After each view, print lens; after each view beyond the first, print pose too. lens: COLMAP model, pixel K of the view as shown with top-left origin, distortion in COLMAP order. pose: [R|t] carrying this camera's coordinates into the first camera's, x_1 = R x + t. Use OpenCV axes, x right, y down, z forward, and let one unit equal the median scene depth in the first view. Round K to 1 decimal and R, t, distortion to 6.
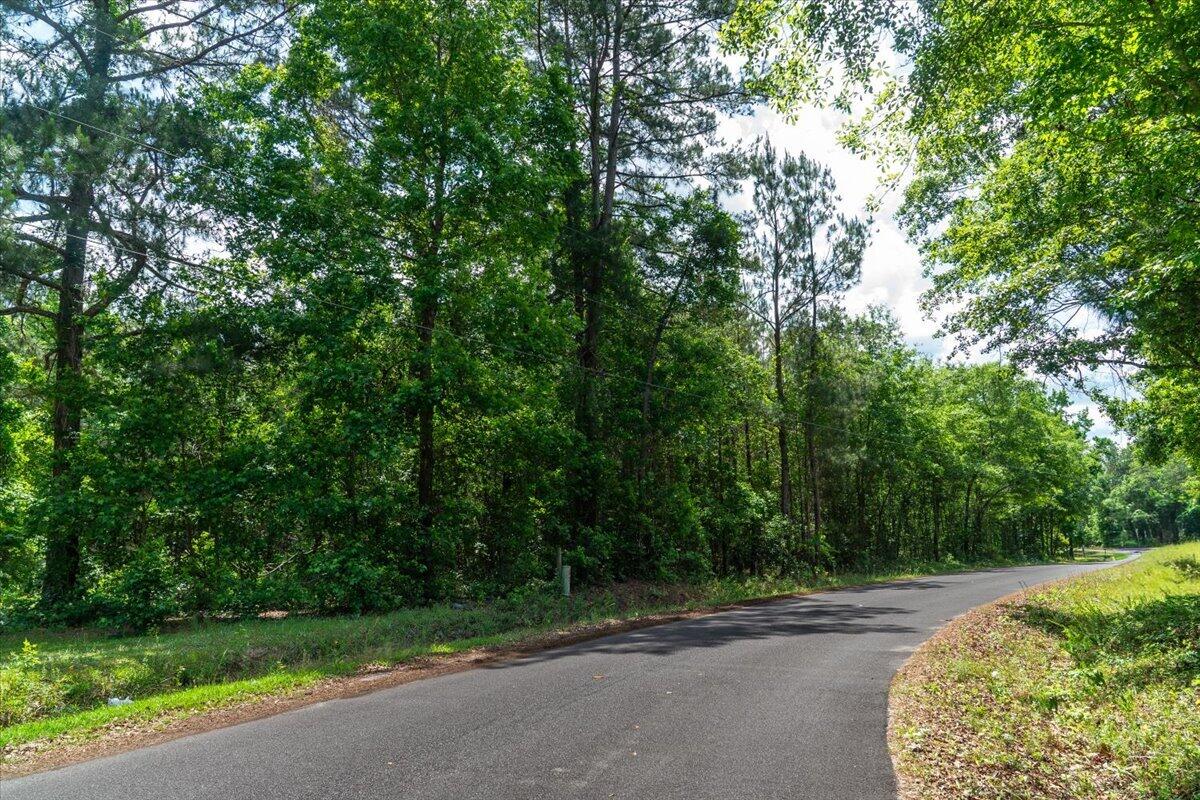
lens RADIAL K [[813.1, 0, 590.9], [0, 813.1, 402.3], [0, 0, 1]] dist [-0.033062, 0.013440]
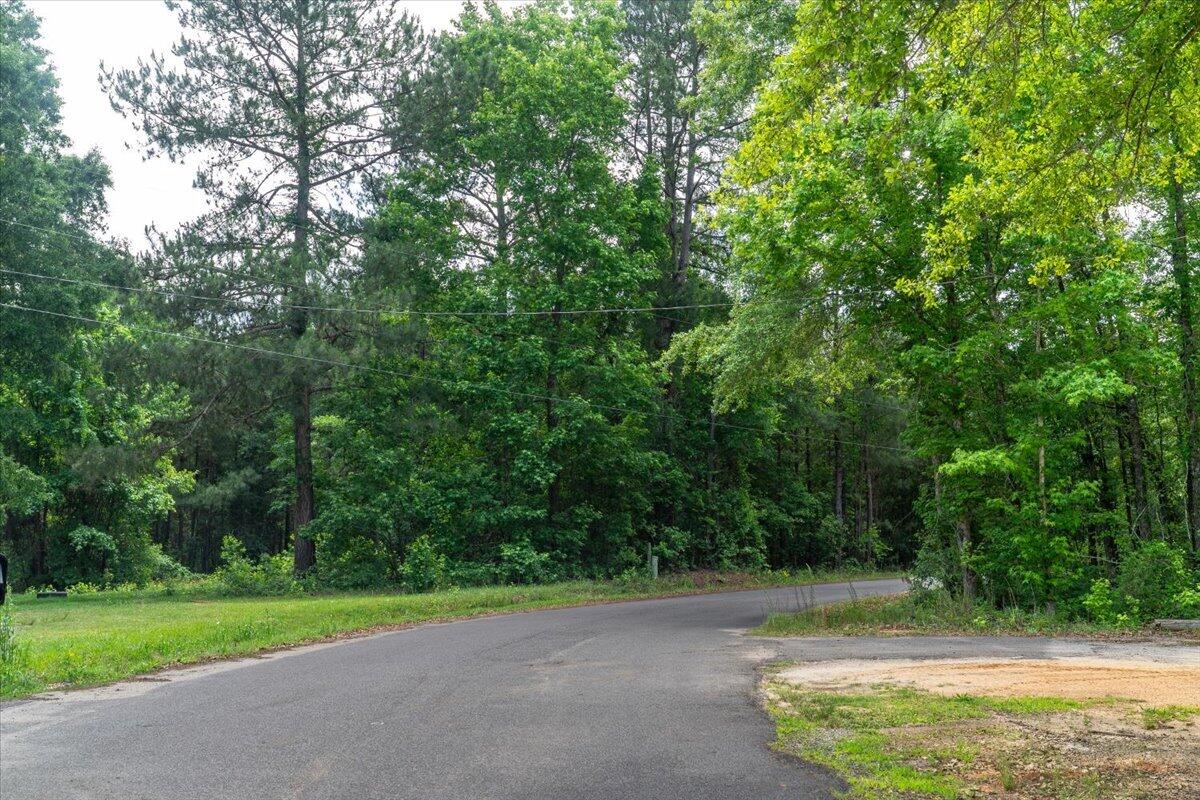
lens RADIAL K [[1288.3, 0, 584.9], [0, 1288.3, 394.9], [0, 0, 1]] dist [-0.006042, 0.020514]
pose [[0.999881, 0.011351, -0.010462, -0.073951], [-0.010643, 0.997800, 0.065430, -0.117926], [0.011182, -0.065311, 0.997802, -0.644038]]
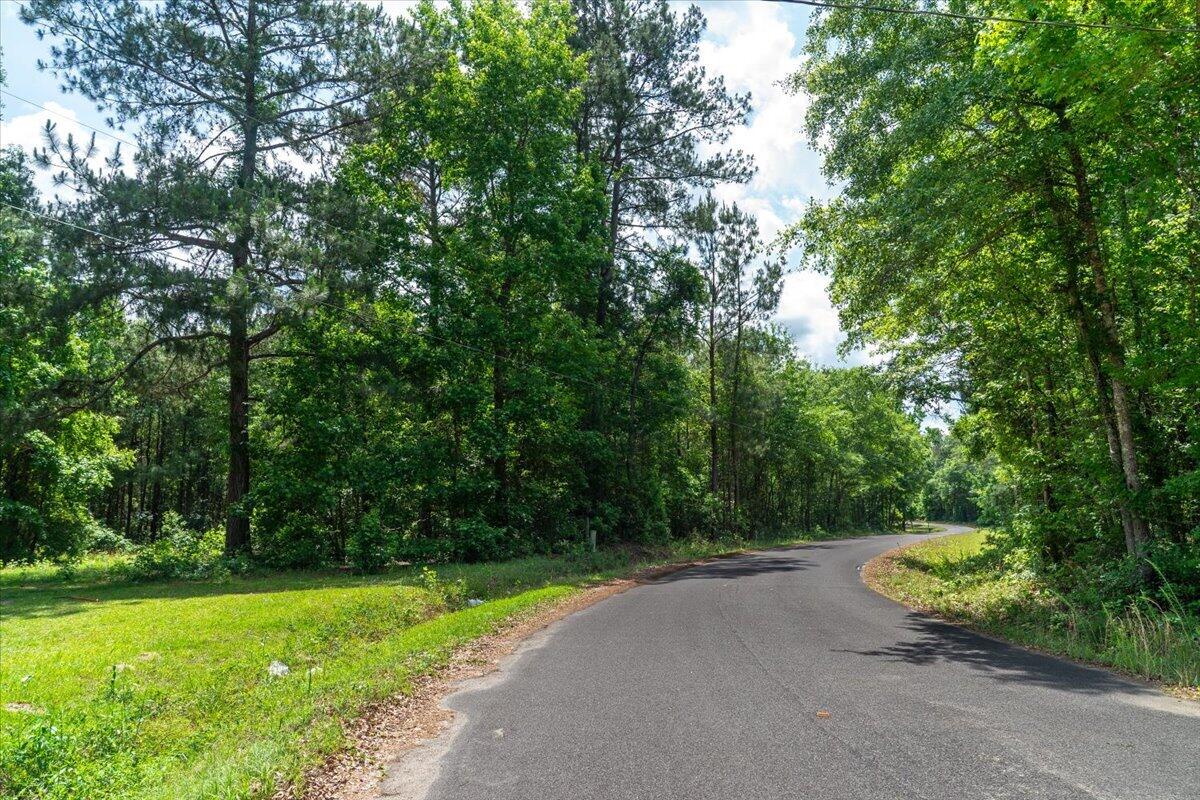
lens RADIAL K [[813.1, 0, 590.9], [0, 813.1, 402.3], [0, 0, 1]] dist [-0.033062, 0.013440]
pose [[0.984595, 0.035390, 0.171232, -0.165182], [-0.041957, 0.998510, 0.034884, -0.039119], [-0.169742, -0.041531, 0.984613, -0.212298]]
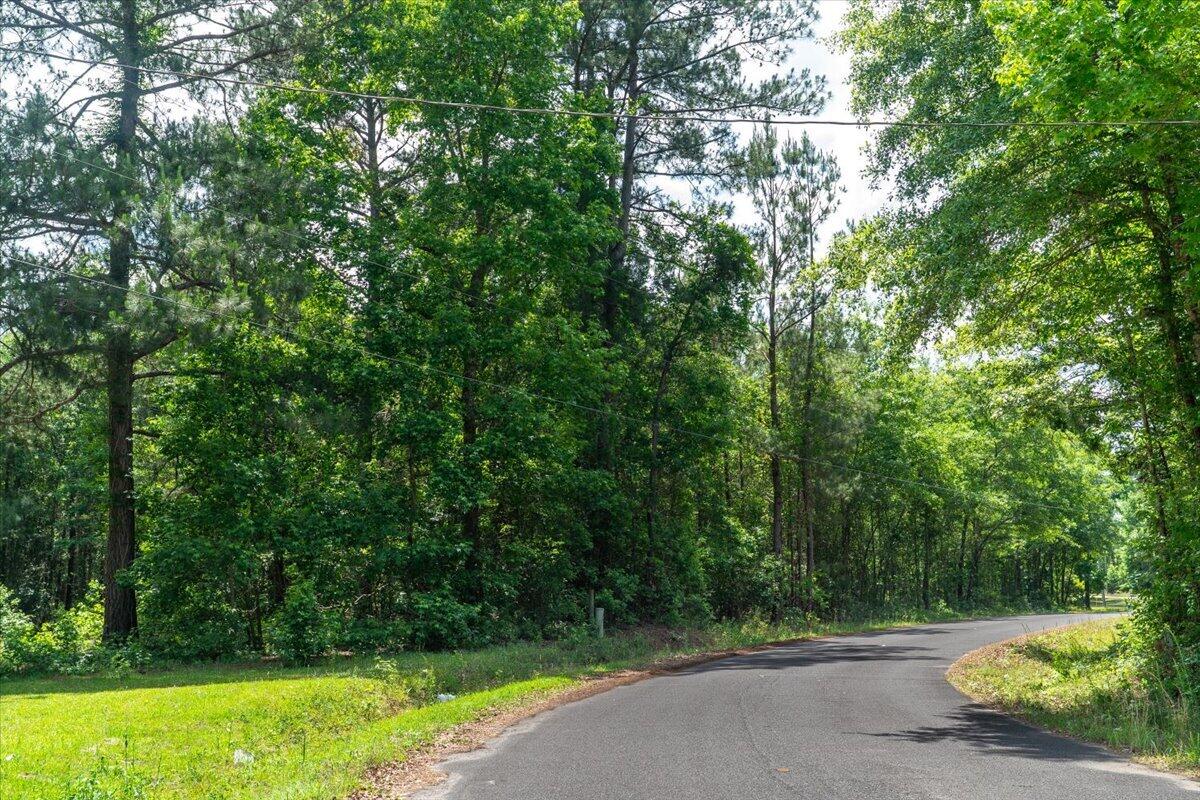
lens RADIAL K [[1288.3, 0, 584.9], [0, 1288.3, 394.9], [0, 0, 1]] dist [-0.006042, 0.020514]
pose [[0.987466, 0.030659, 0.154826, -0.179440], [-0.035198, 0.999025, 0.026659, -0.062015], [-0.153858, -0.031775, 0.987582, -0.335324]]
